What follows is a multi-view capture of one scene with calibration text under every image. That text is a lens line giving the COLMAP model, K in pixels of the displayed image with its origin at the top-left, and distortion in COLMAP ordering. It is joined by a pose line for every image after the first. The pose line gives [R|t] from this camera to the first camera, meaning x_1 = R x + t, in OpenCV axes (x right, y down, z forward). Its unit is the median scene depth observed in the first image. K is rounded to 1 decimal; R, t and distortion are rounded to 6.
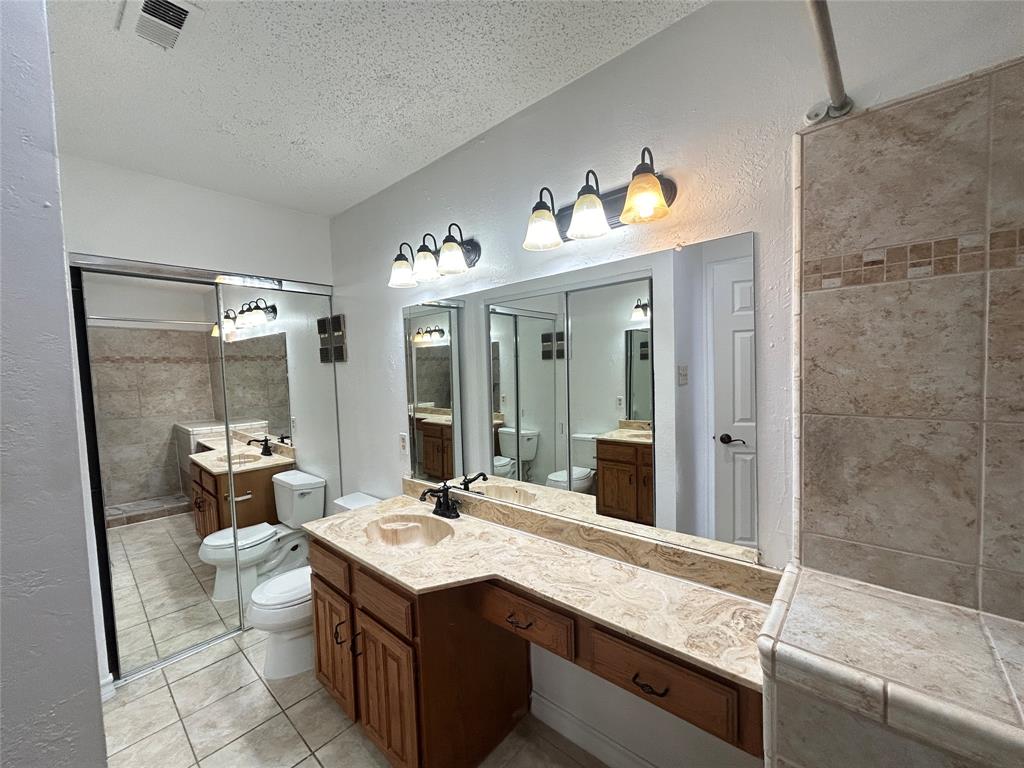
lens RADIAL K [[413.3, 0, 515.2], [0, 413.3, 391.8], [0, 0, 1]] dist [0.000901, -0.000251]
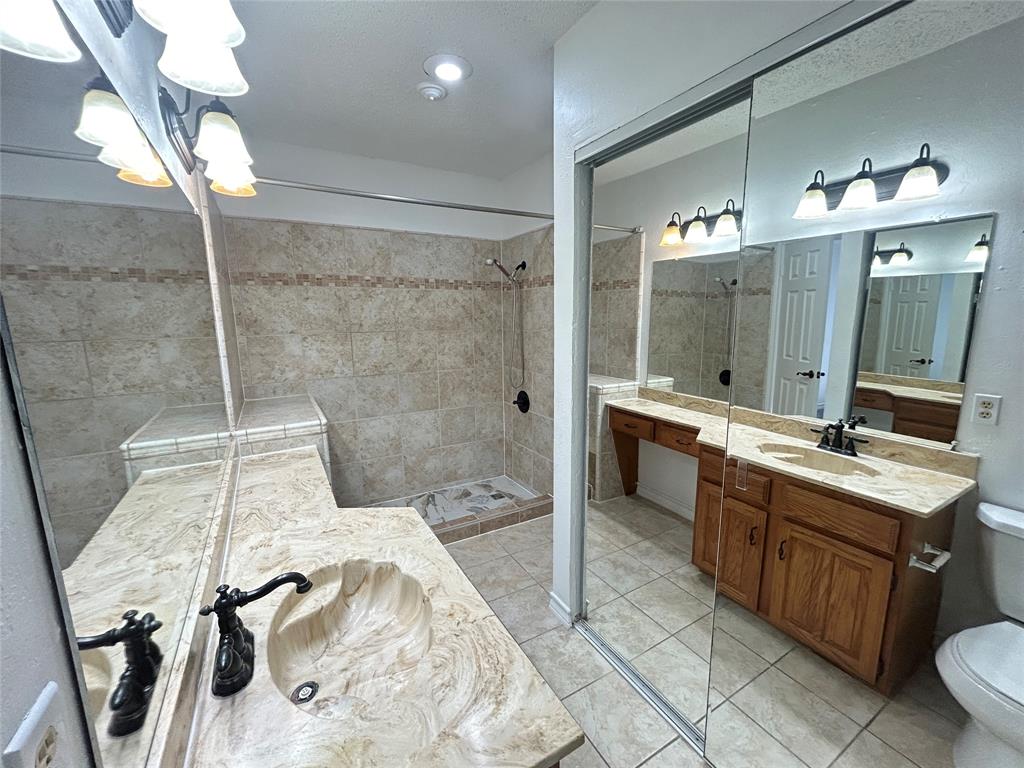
lens RADIAL K [[413.3, 0, 507.5], [0, 413.3, 392.0], [0, 0, 1]] dist [0.000901, -0.000251]
pose [[0.949952, 0.054604, -0.307587, -0.300840], [-0.021432, 0.993677, 0.110208, -0.006826], [0.311660, -0.098100, 0.945116, 0.682597]]
